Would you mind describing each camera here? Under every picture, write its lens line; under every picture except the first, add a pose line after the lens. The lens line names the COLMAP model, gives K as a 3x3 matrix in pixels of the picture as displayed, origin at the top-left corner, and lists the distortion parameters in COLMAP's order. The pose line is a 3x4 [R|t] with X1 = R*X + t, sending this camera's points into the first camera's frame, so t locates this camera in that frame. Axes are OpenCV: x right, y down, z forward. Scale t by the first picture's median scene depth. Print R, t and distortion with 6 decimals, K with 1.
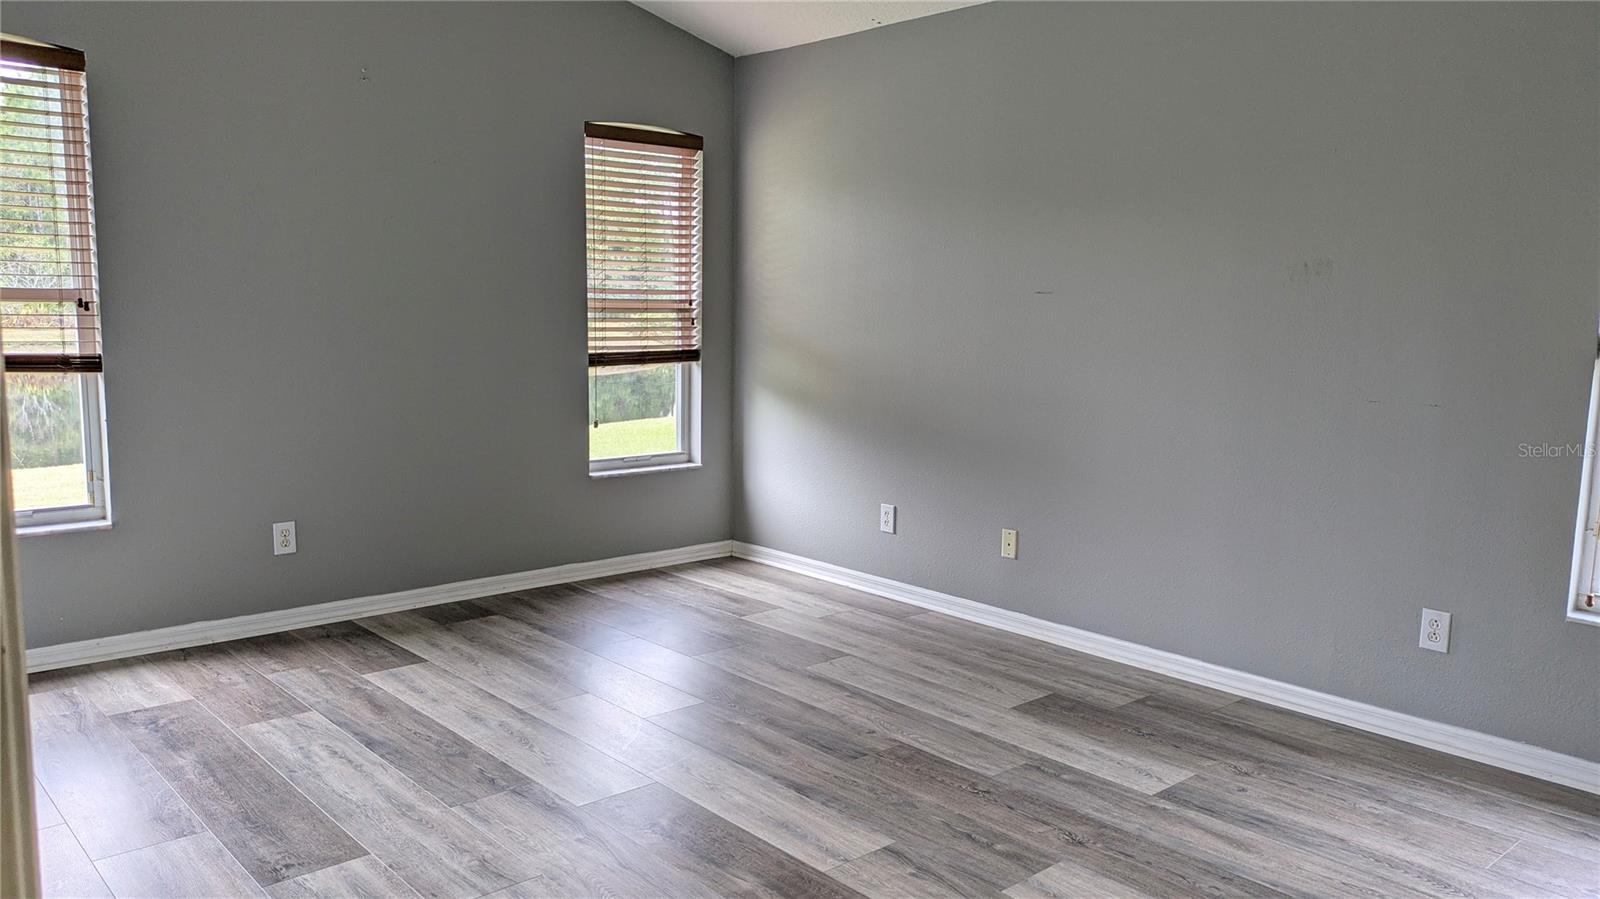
lens RADIAL K [[1147.7, 0, 800.0], [0, 1147.7, 449.5], [0, 0, 1]] dist [0.017962, -0.001200]
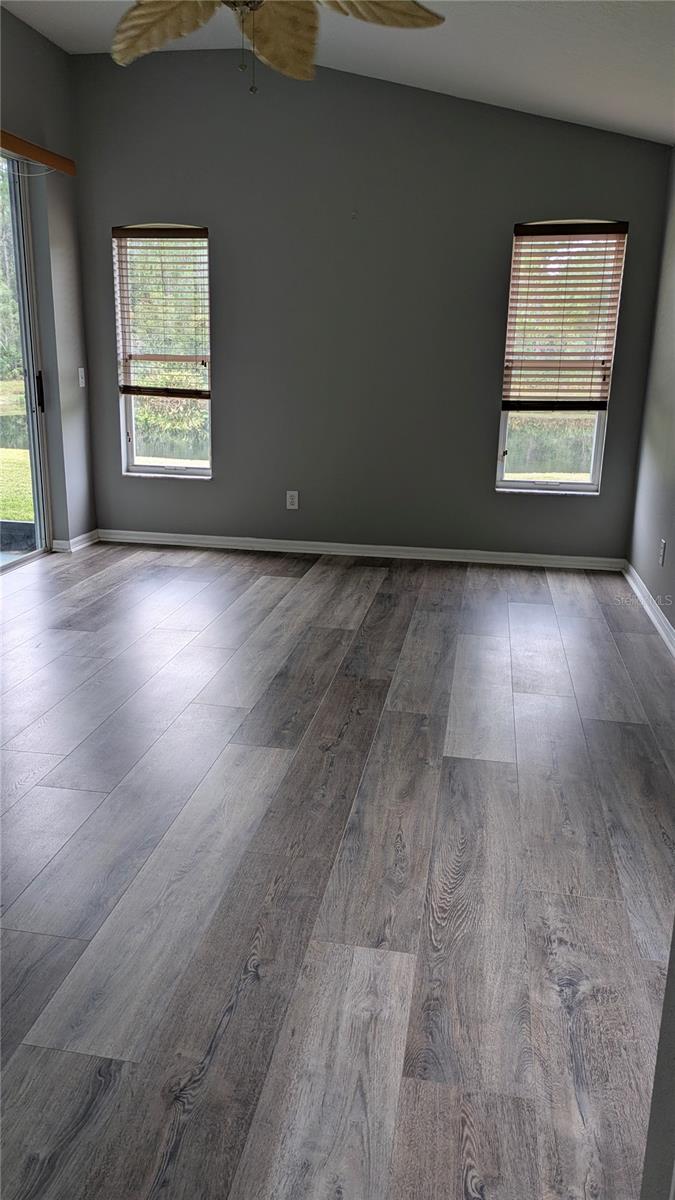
lens RADIAL K [[880.0, 0, 337.5], [0, 880.0, 600.0], [0, 0, 1]] dist [0.001875, -0.005511]
pose [[0.608509, 0.202509, -0.767272, 0.561977], [-0.104684, 0.978925, 0.175348, -0.014069], [0.786612, -0.026380, 0.616884, 0.191607]]
